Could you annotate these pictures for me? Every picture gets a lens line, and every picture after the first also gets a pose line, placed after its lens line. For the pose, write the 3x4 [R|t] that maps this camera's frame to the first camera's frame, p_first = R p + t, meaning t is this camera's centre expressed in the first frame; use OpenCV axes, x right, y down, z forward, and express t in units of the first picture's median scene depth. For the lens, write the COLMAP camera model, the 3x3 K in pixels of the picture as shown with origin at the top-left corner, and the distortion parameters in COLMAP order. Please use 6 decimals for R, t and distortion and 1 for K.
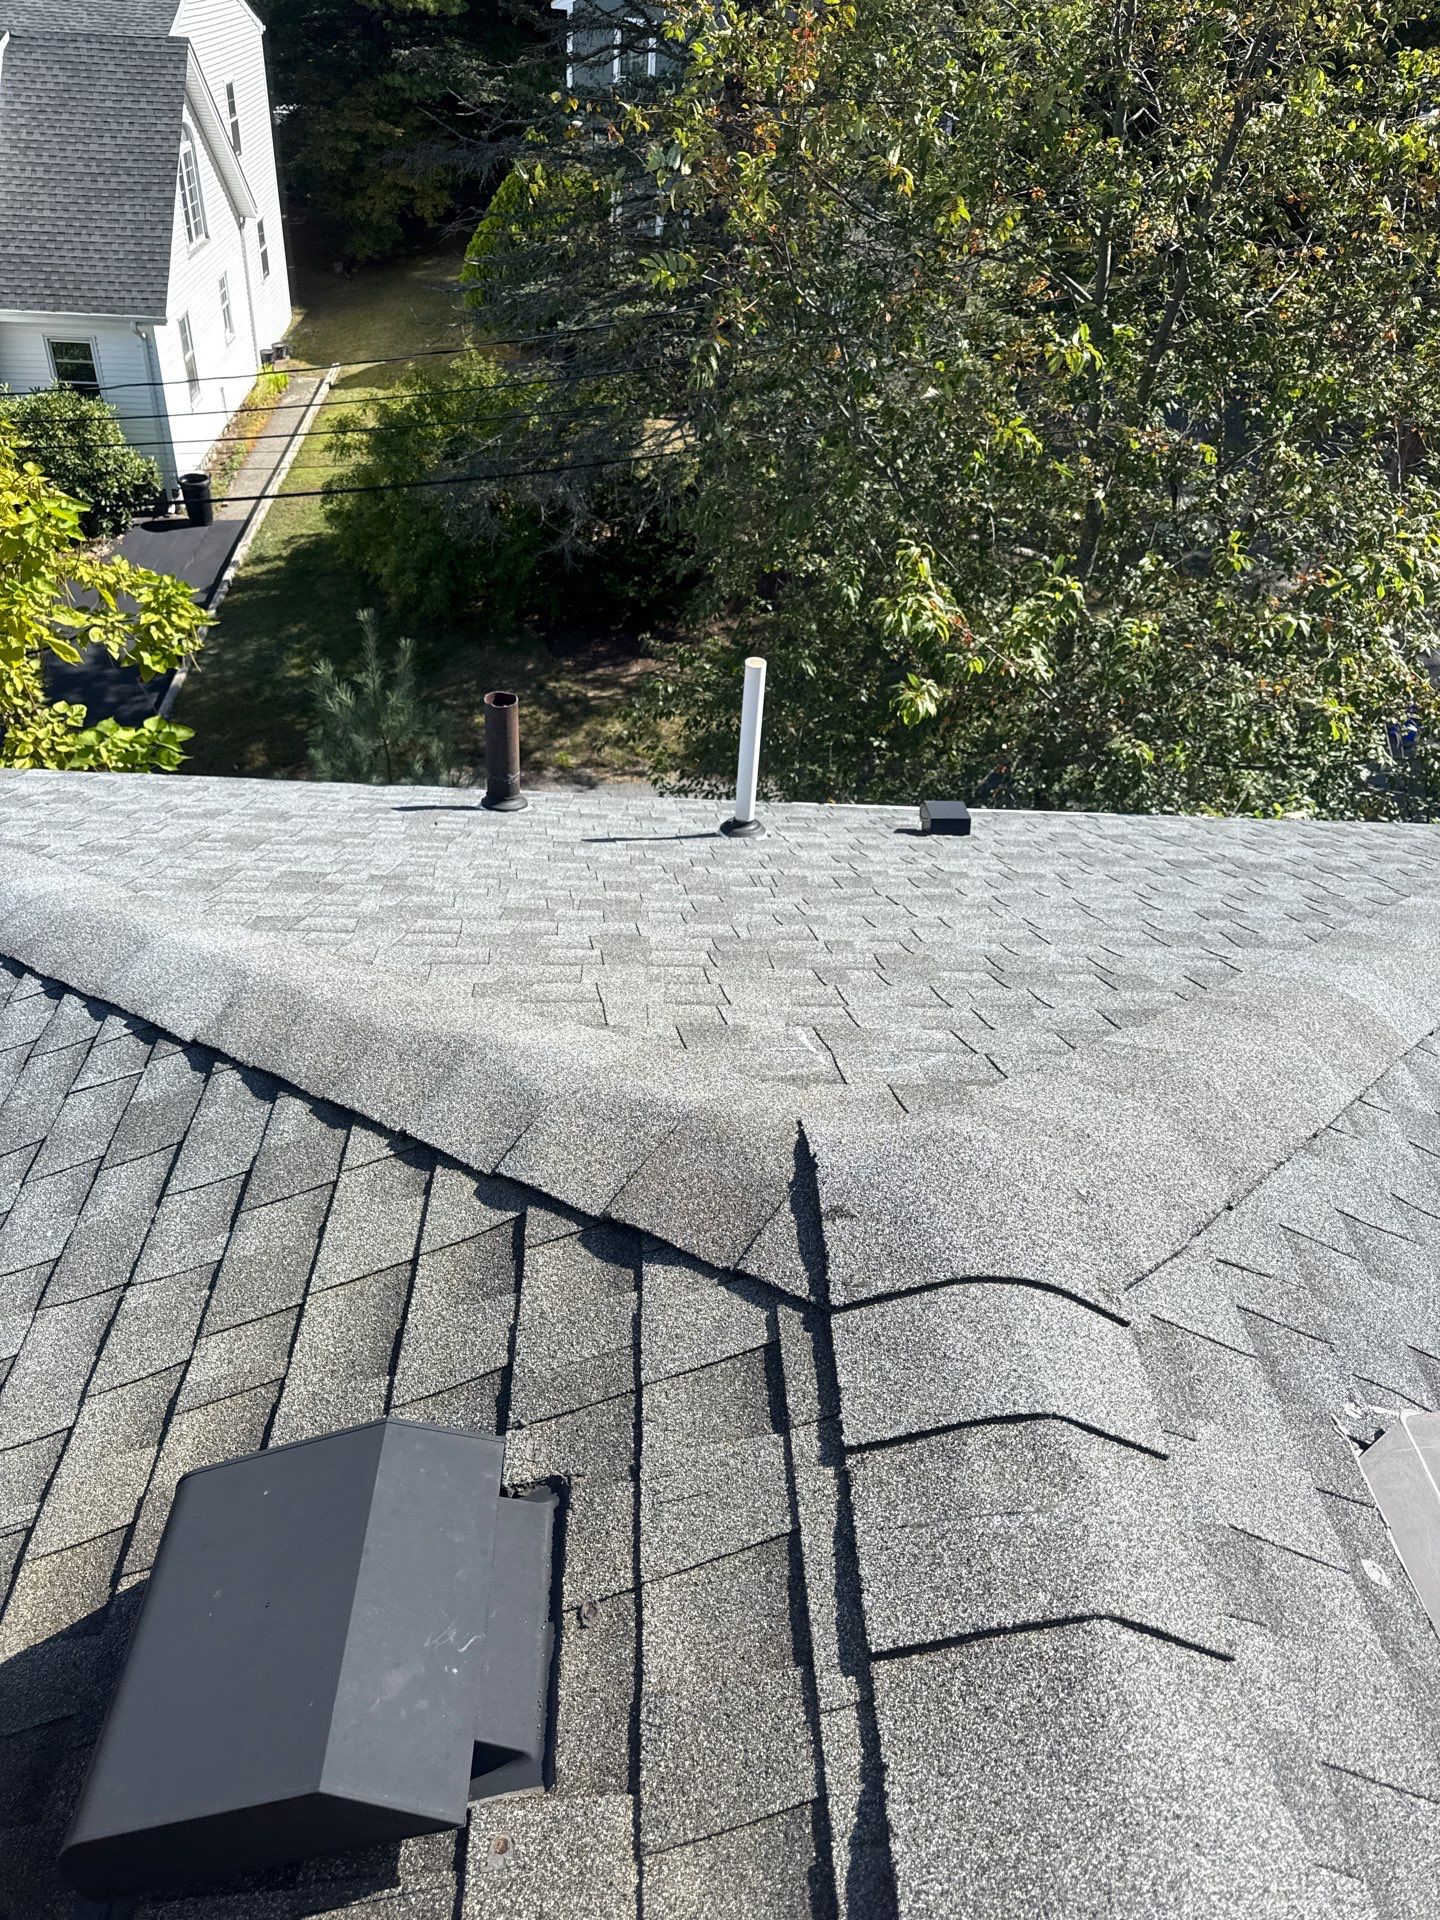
lens RADIAL K [[1354.8, 0, 720.0], [0, 1354.8, 960.0], [0, 0, 1]] dist [0.053812, -0.084176]
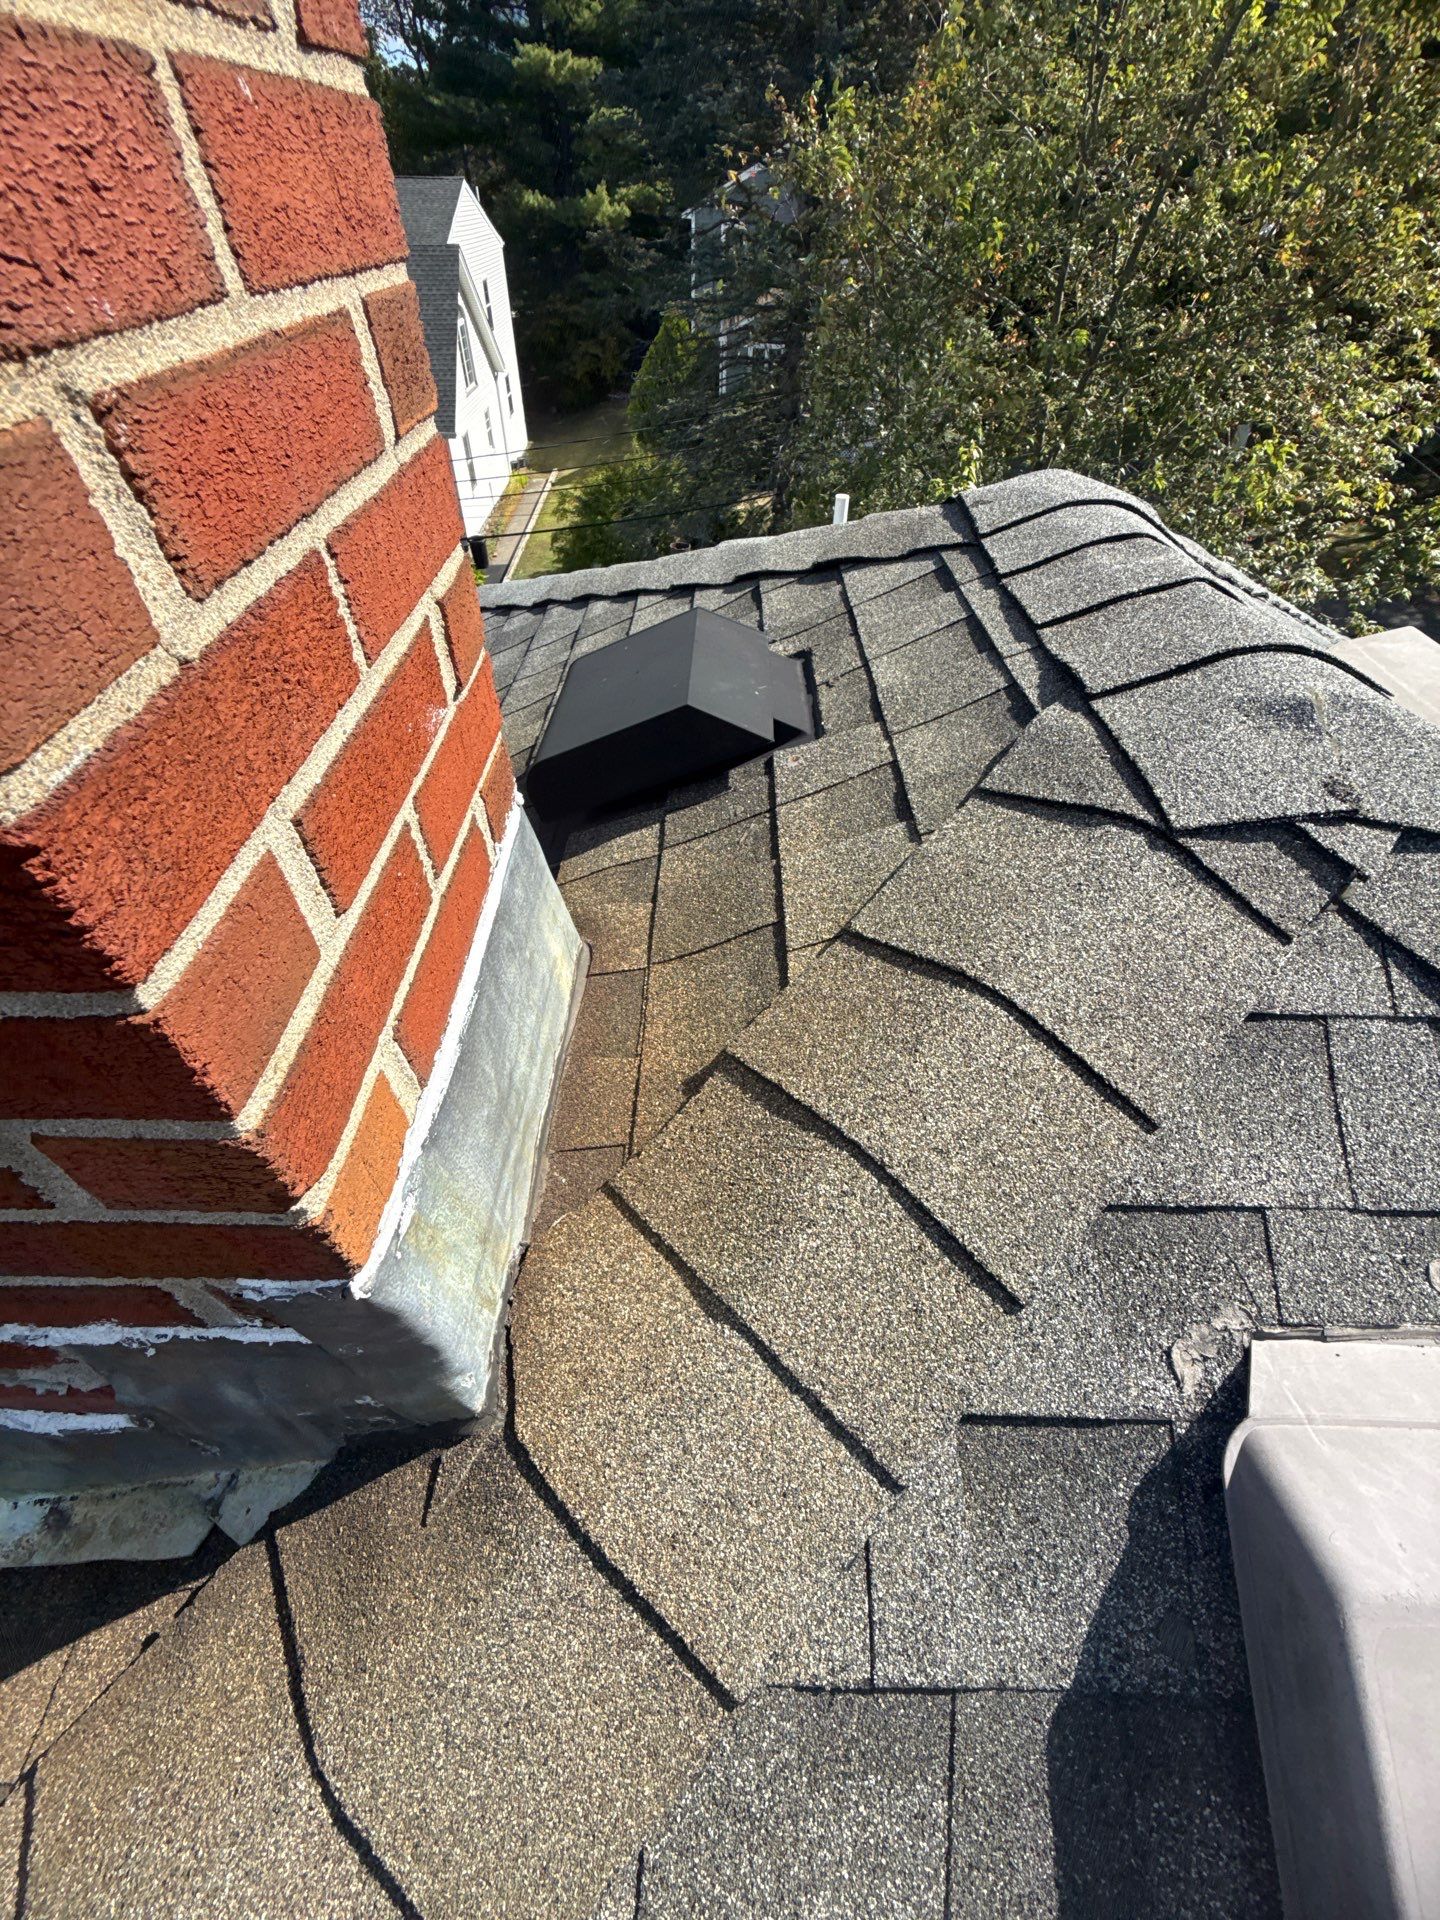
lens RADIAL K [[760.7, 0, 719.0], [0, 760.7, 966.5], [0, 0, 1]] dist [0.000989, -0.000721]
pose [[0.997417, 0.017052, -0.069781, -0.145439], [-0.006014, 0.987827, 0.155440, 0.598239], [0.071582, -0.154619, 0.985378, 0.046194]]
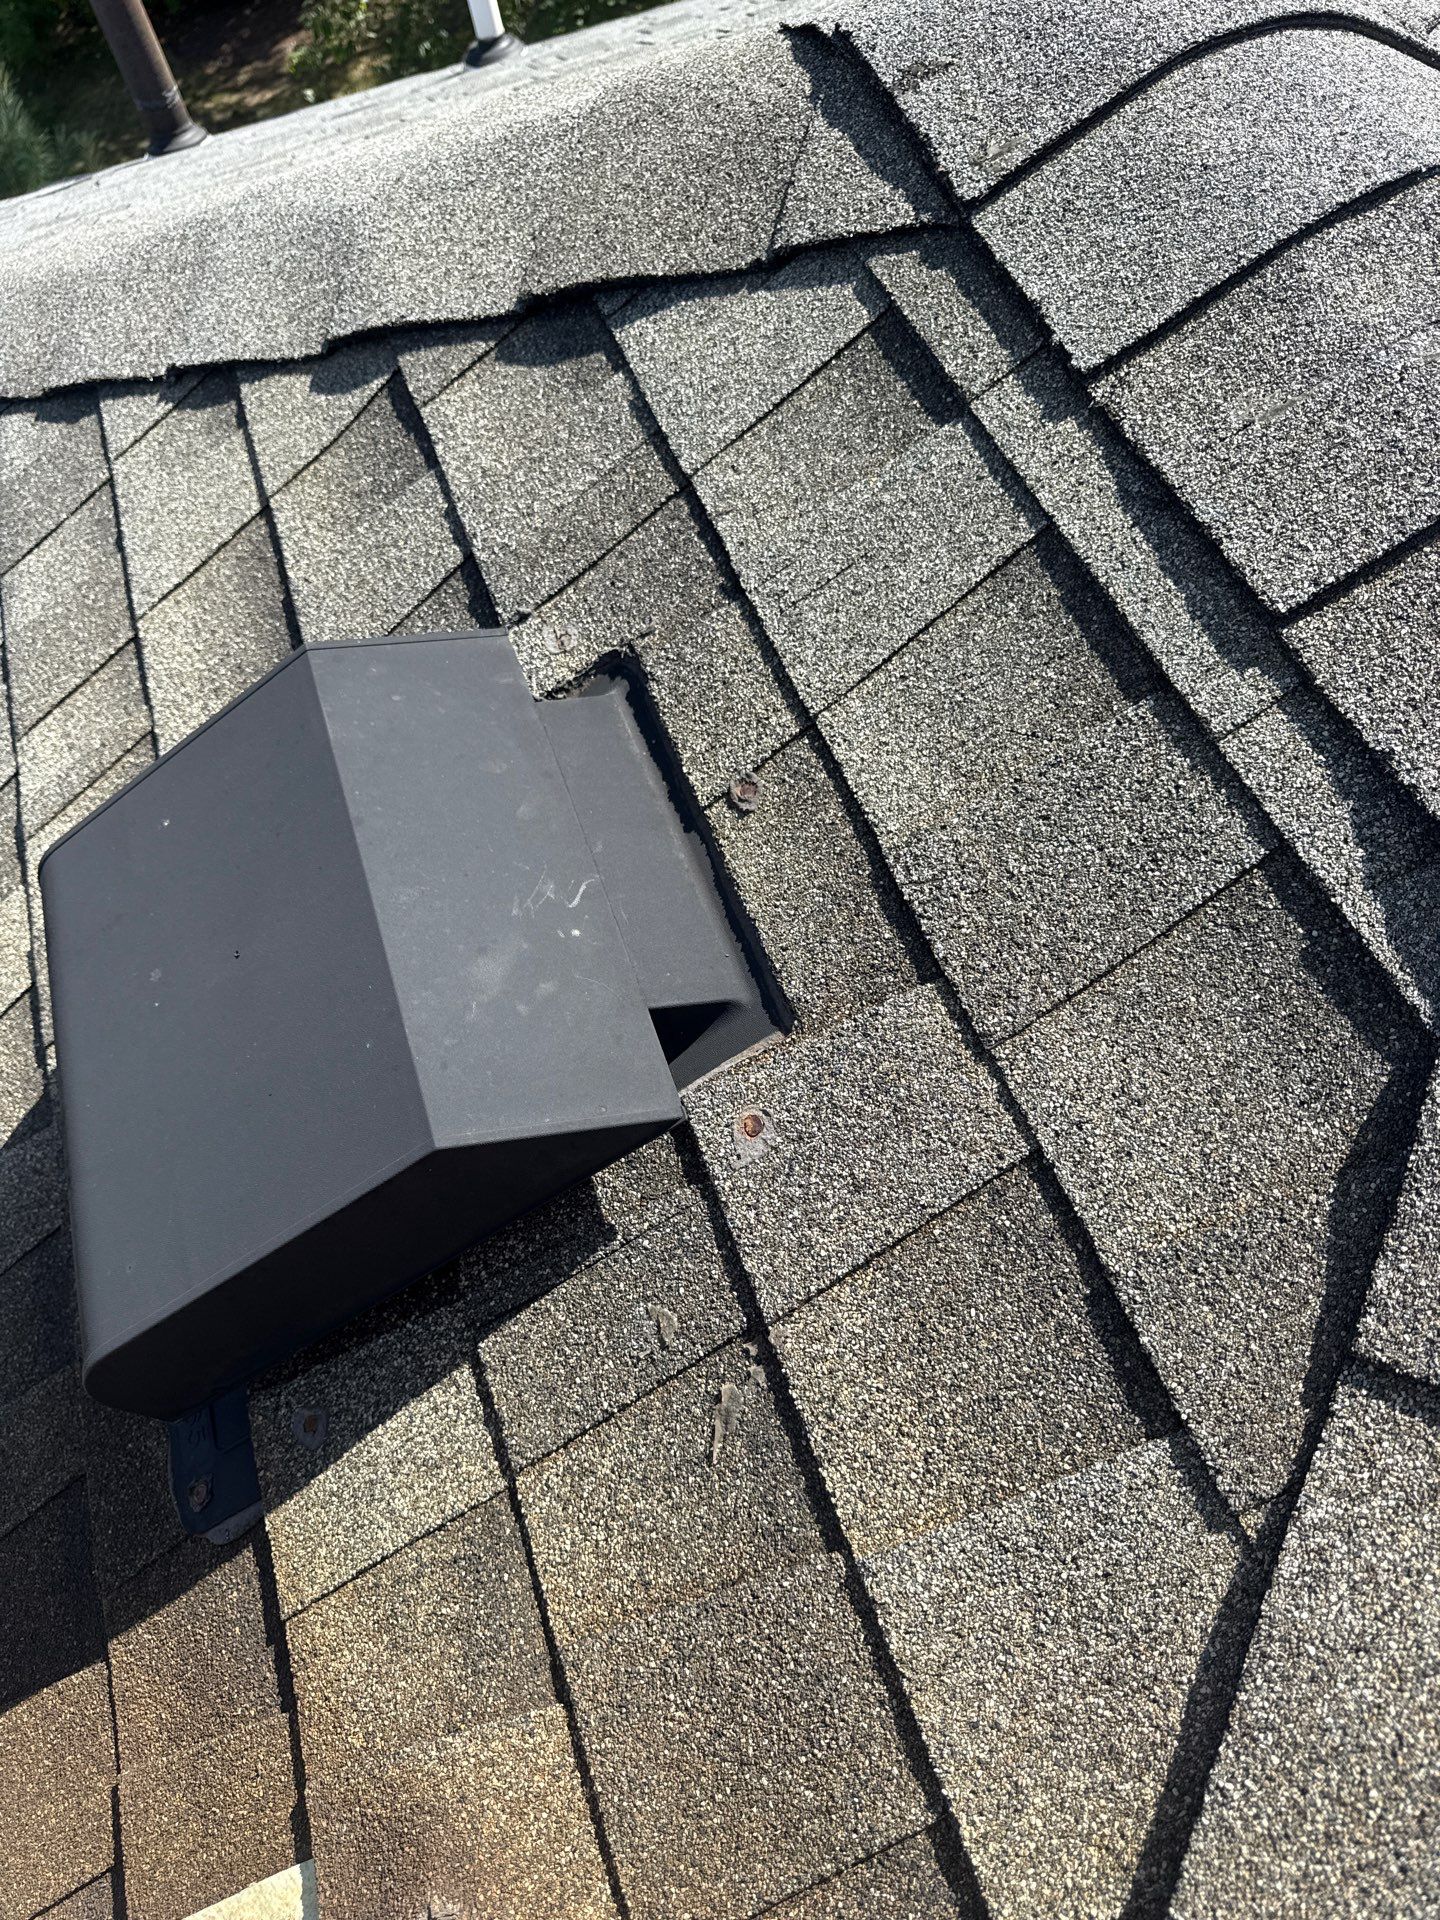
lens RADIAL K [[1371.7, 0, 715.6], [0, 1371.7, 971.4], [0, 0, 1]] dist [0.136637, -0.305490]
pose [[0.942590, -0.333950, -0.001234, -0.119822], [0.307561, 0.866655, 0.392830, 0.268330], [-0.130116, -0.370657, 0.919610, 0.360331]]
